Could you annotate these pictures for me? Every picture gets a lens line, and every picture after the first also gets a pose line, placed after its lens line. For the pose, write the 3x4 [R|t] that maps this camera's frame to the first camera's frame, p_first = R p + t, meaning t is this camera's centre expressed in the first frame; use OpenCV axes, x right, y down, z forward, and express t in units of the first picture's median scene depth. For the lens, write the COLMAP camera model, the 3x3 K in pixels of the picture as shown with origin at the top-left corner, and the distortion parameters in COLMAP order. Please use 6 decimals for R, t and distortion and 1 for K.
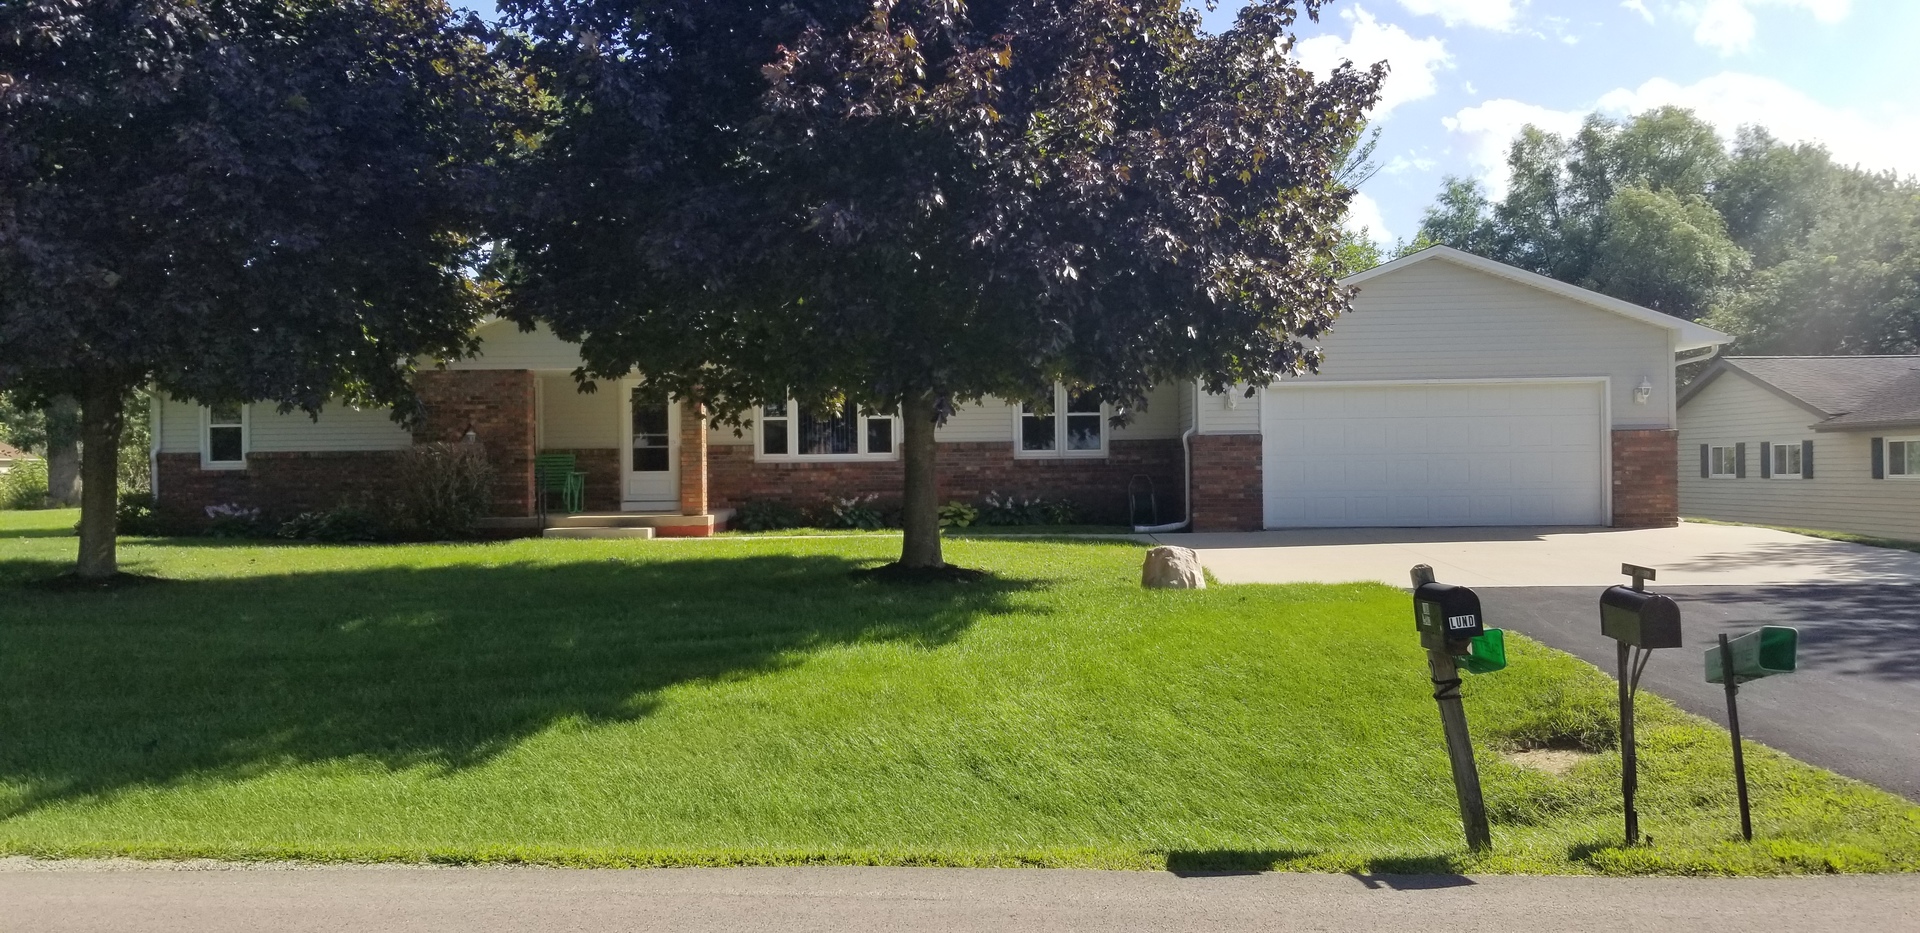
lens RADIAL K [[1493.2, 0, 960.0], [0, 1493.2, 466.5], [0, 0, 1]] dist [0.142607, -0.337944]
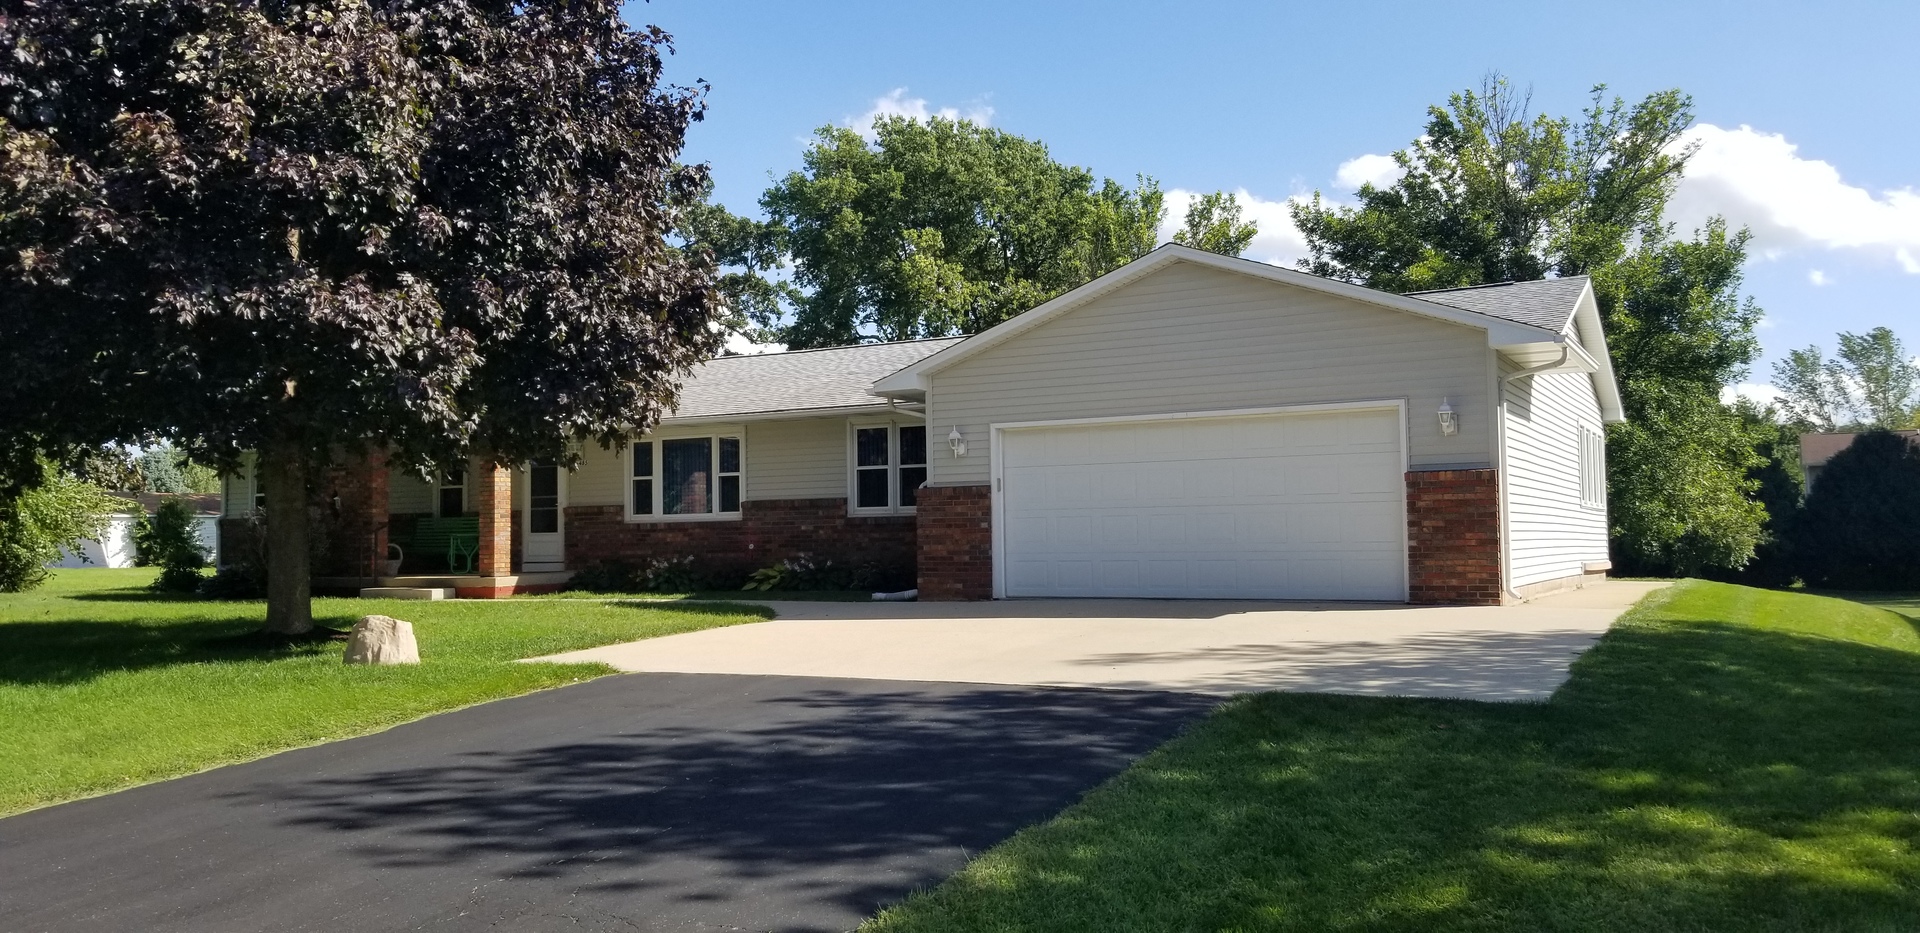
lens RADIAL K [[1493.2, 0, 960.0], [0, 1493.2, 466.5], [0, 0, 1]] dist [0.142607, -0.337944]
pose [[0.894027, -0.023543, -0.447394, 0.558354], [0.005492, 0.999119, -0.041602, 0.002675], [0.447979, 0.034737, 0.893369, 0.242496]]
